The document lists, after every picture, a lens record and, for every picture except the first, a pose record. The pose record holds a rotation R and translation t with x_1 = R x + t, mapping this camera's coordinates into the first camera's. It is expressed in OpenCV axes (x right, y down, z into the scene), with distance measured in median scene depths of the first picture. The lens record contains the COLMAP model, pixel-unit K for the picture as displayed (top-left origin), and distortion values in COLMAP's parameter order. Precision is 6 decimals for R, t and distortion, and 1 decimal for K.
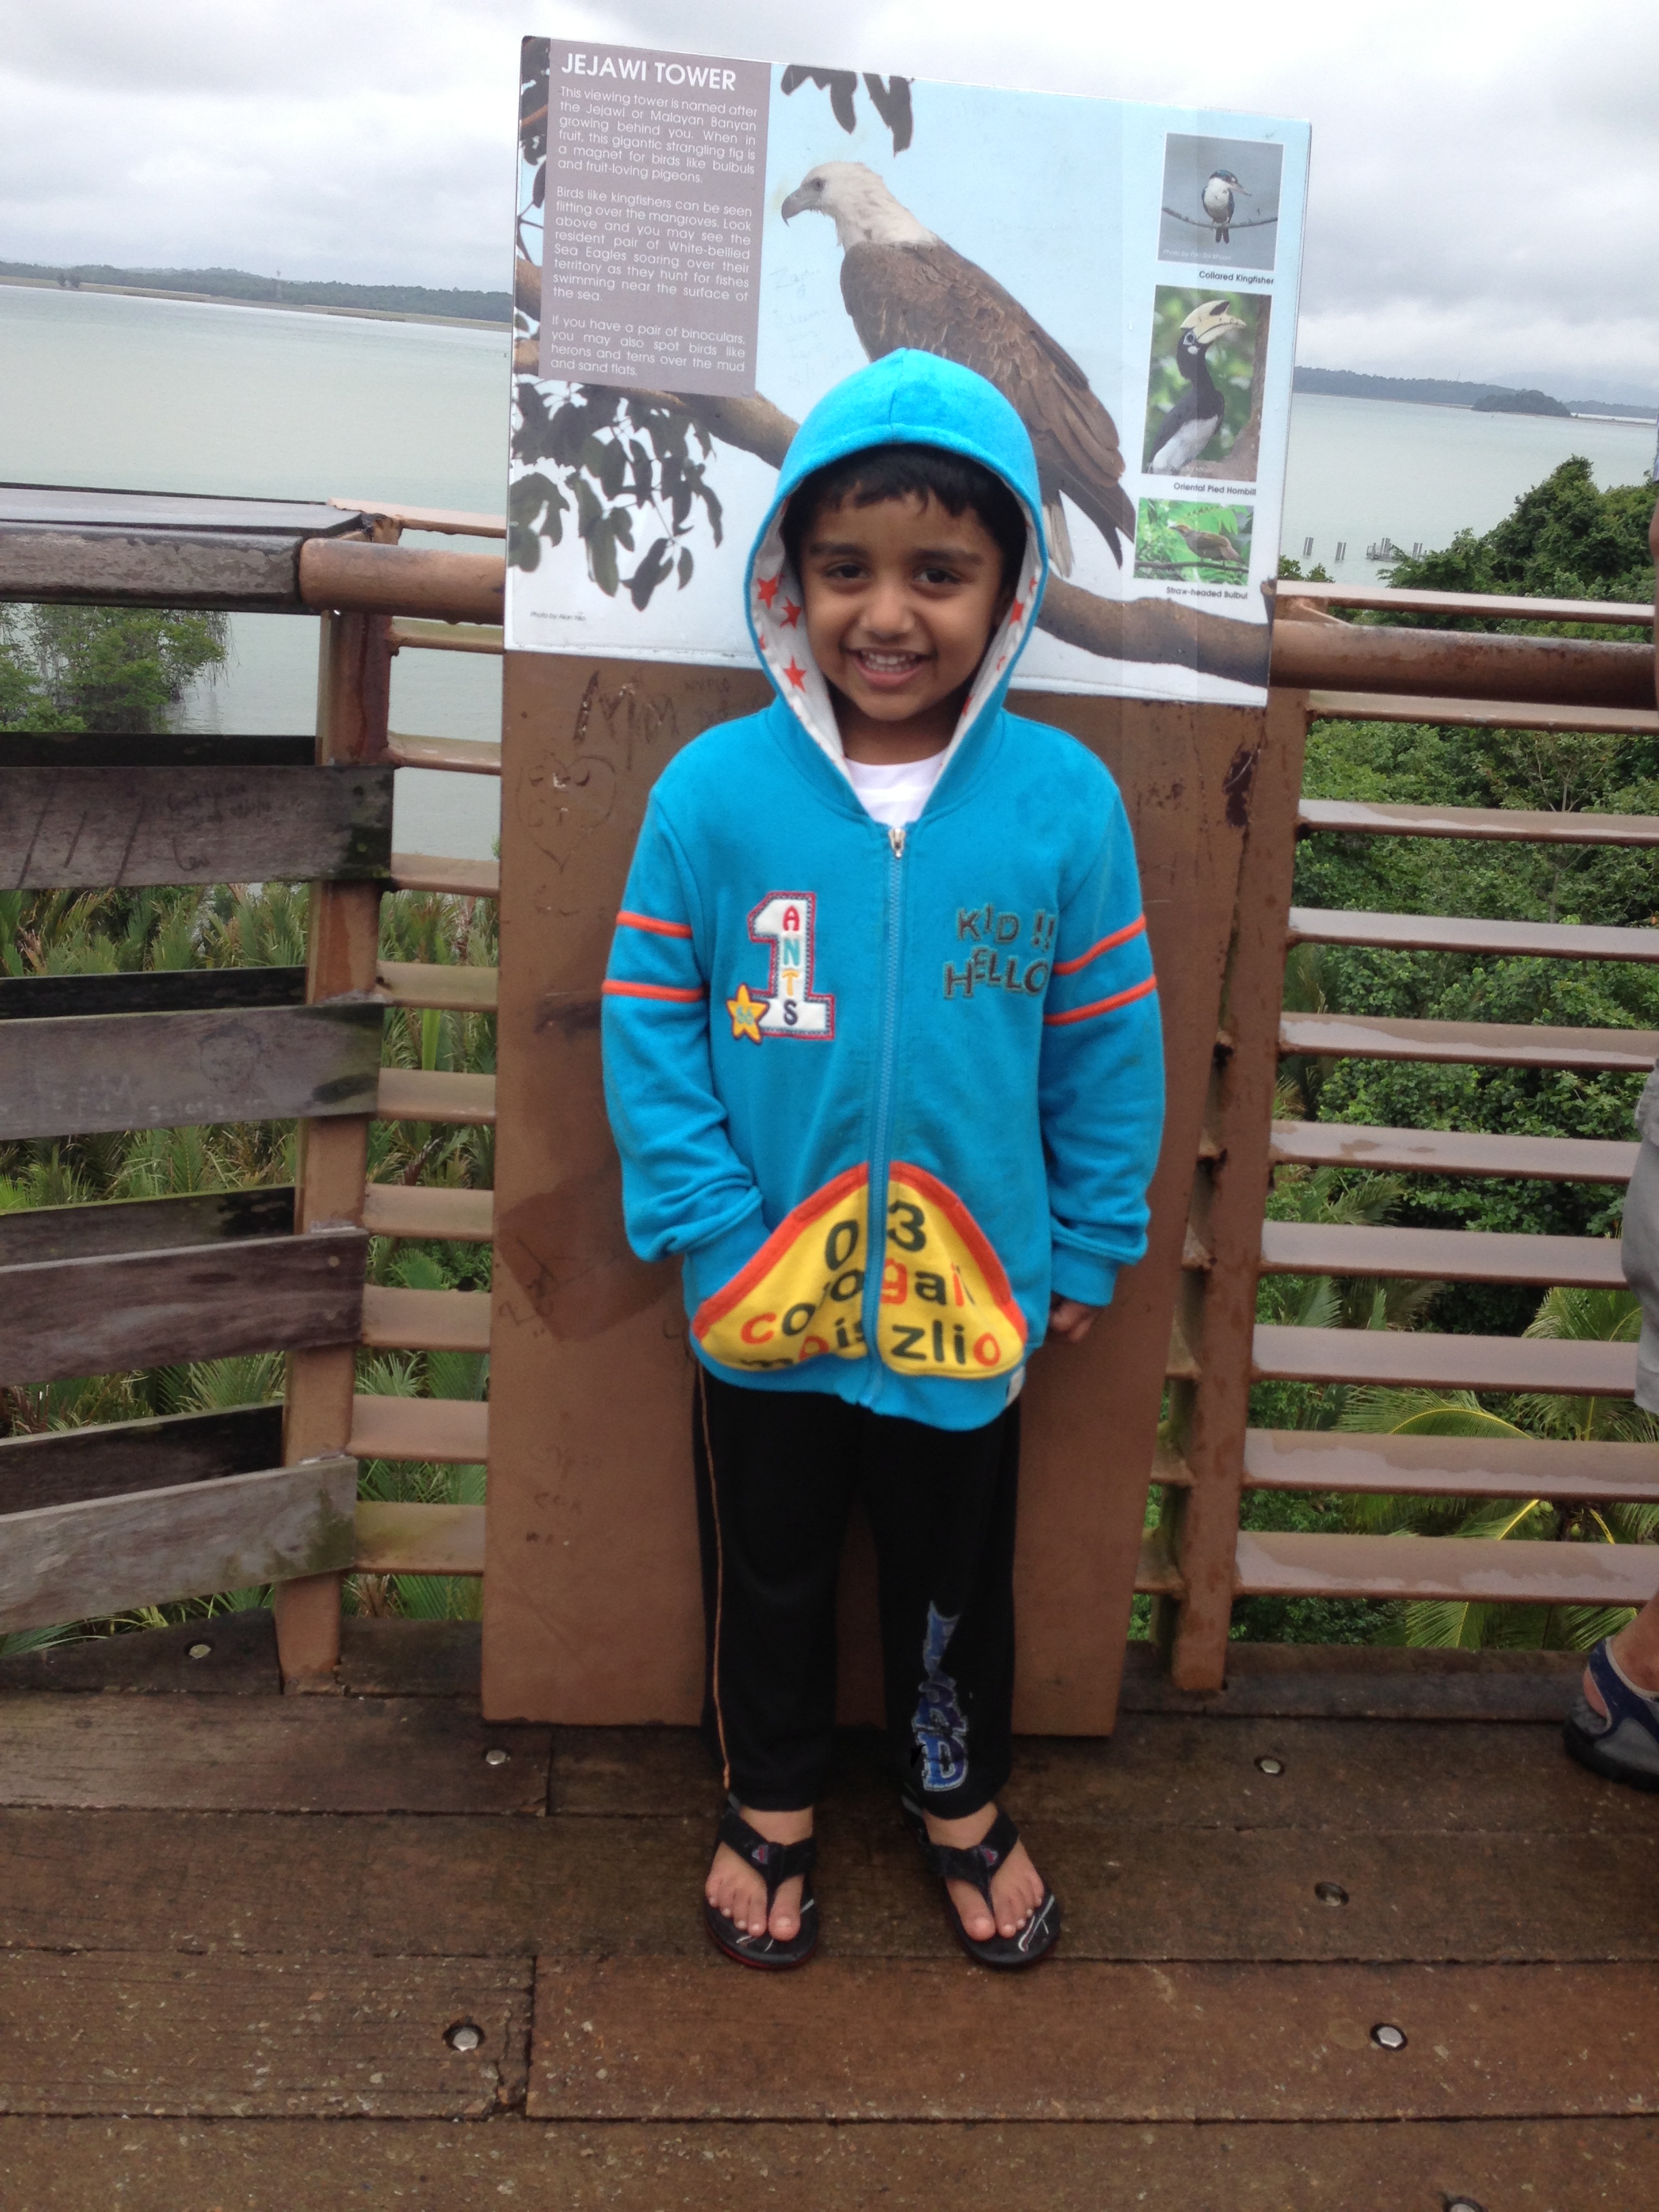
lens RADIAL K [[1987.3, 0, 832.1], [0, 1987.3, 1126.1], [0, 0, 1]] dist [0.174669, -0.275941]
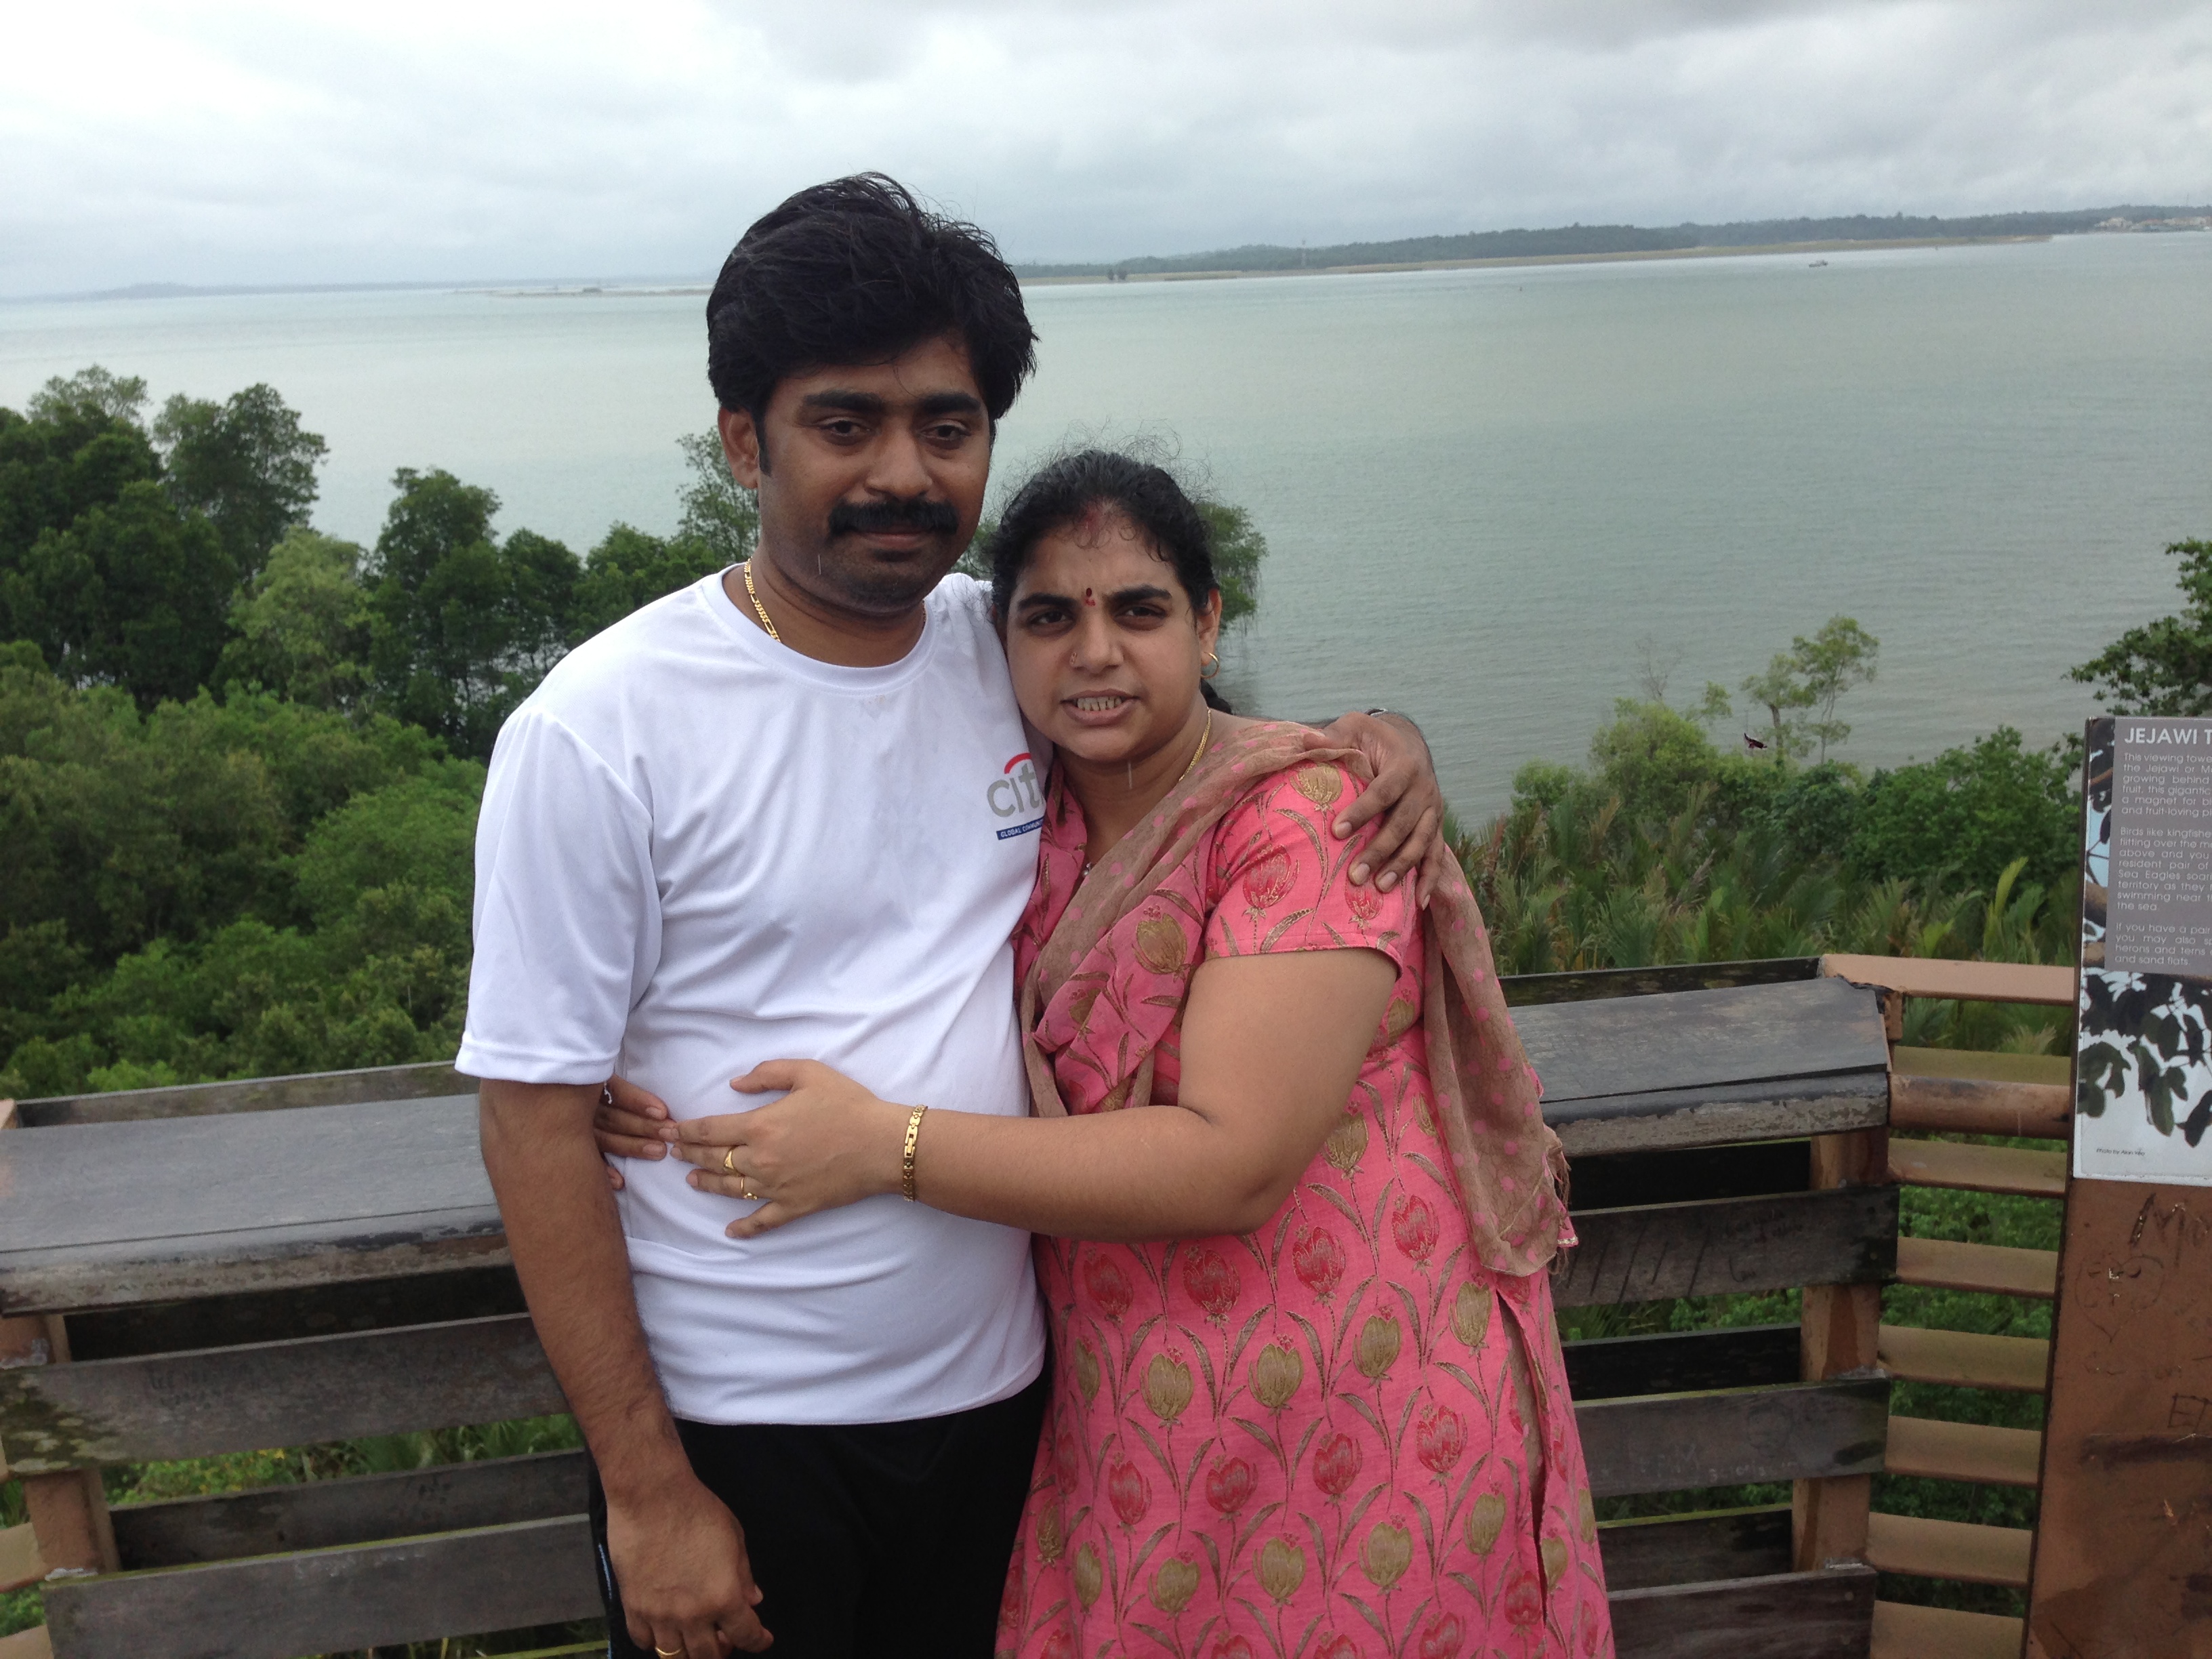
lens RADIAL K [[2117.2, 0, 1038.2], [0, 2117.2, 797.0], [0, 0, 1]] dist [0.180600, -0.359817]
pose [[0.939112, -0.028449, -0.342432, -0.283947], [0.003100, 0.997228, -0.074347, -0.356263], [0.343598, 0.068758, 0.936597, -0.453213]]
